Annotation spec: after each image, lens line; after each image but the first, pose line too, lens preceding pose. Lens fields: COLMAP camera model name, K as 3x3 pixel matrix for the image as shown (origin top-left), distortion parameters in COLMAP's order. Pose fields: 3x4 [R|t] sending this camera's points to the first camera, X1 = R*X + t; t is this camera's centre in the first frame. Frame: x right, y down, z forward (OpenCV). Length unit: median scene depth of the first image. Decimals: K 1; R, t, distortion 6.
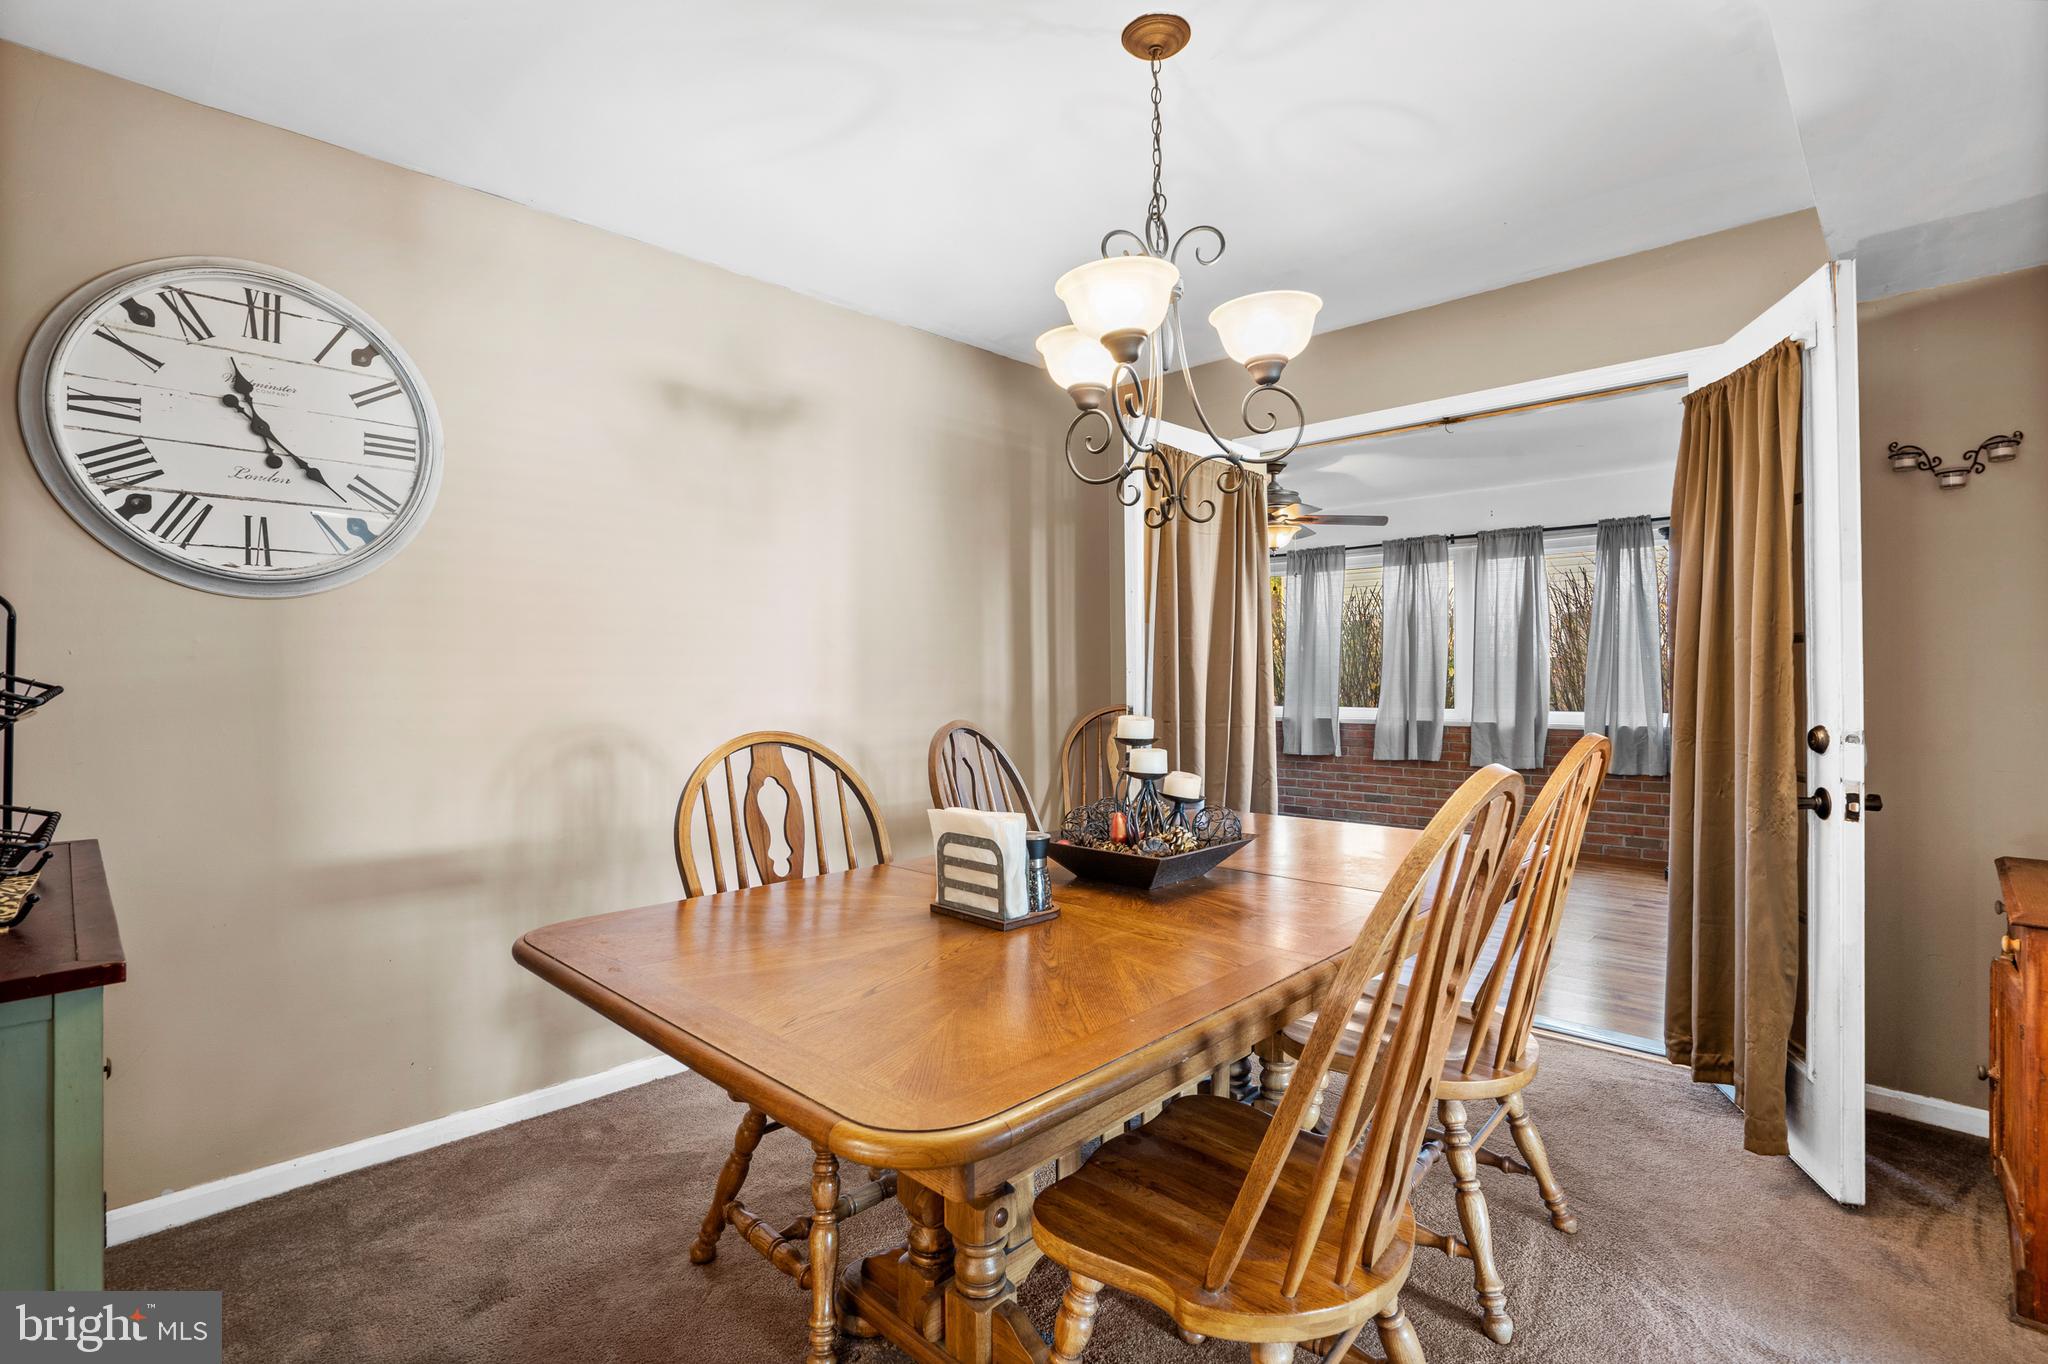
lens RADIAL K [[972.5, 0, 1024.4], [0, 972.5, 677.2], [0, 0, 1]] dist [-0.032569, 0.018161]
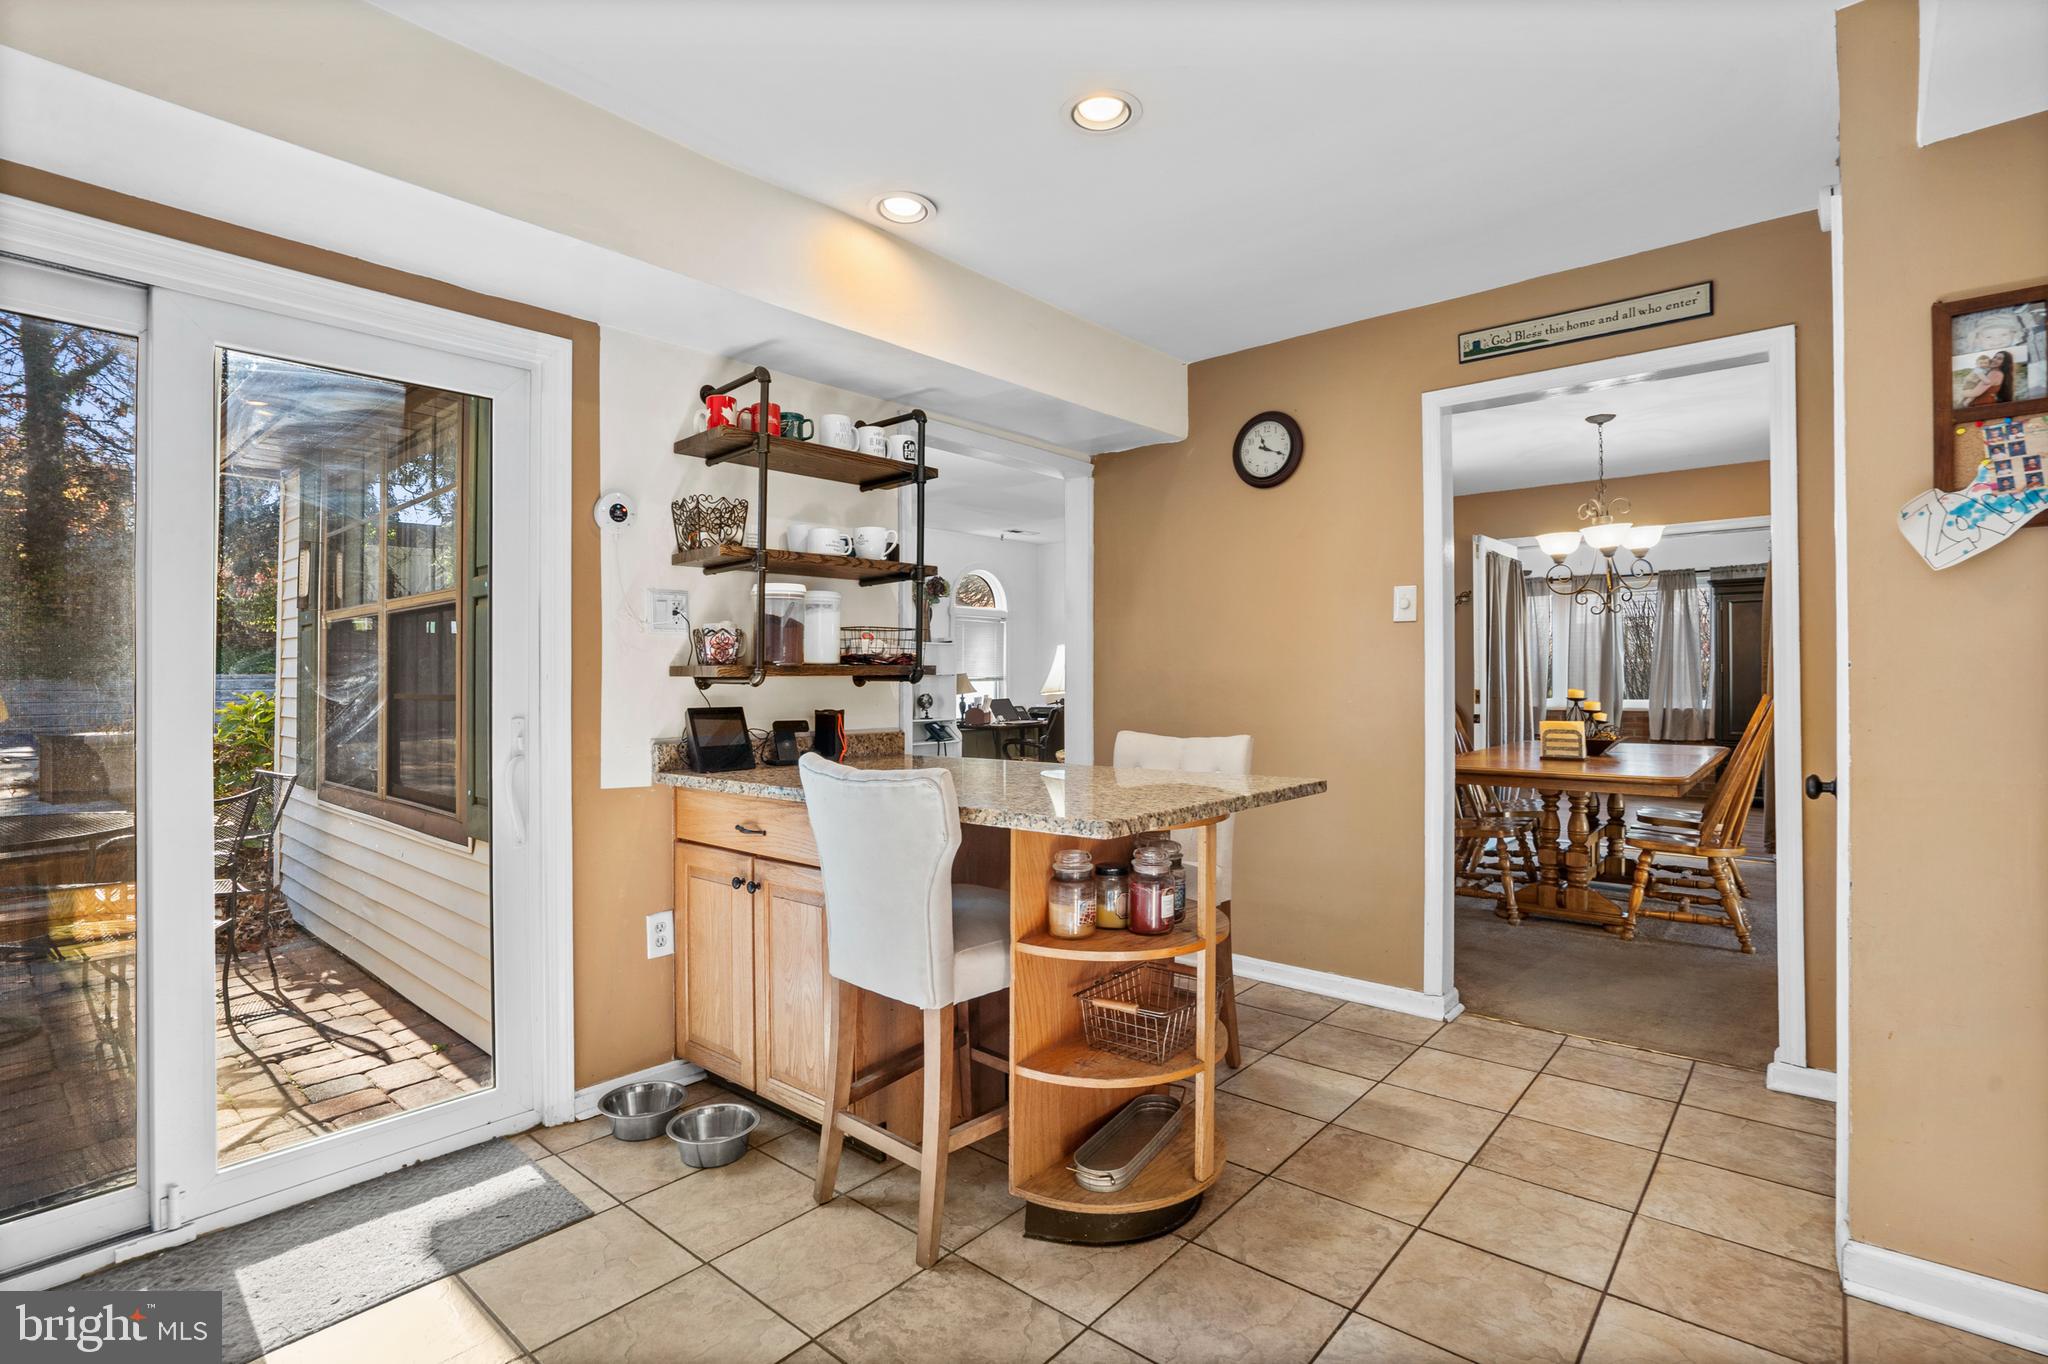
lens RADIAL K [[972.5, 0, 1029.5], [0, 972.5, 671.7], [0, 0, 1]] dist [-0.032569, 0.018161]
pose [[0.998894, -0.002604, 0.046943, -0.445069], [0.003026, 0.999956, -0.008928, 0.004292], [-0.046918, 0.009060, 0.998858, -0.439552]]
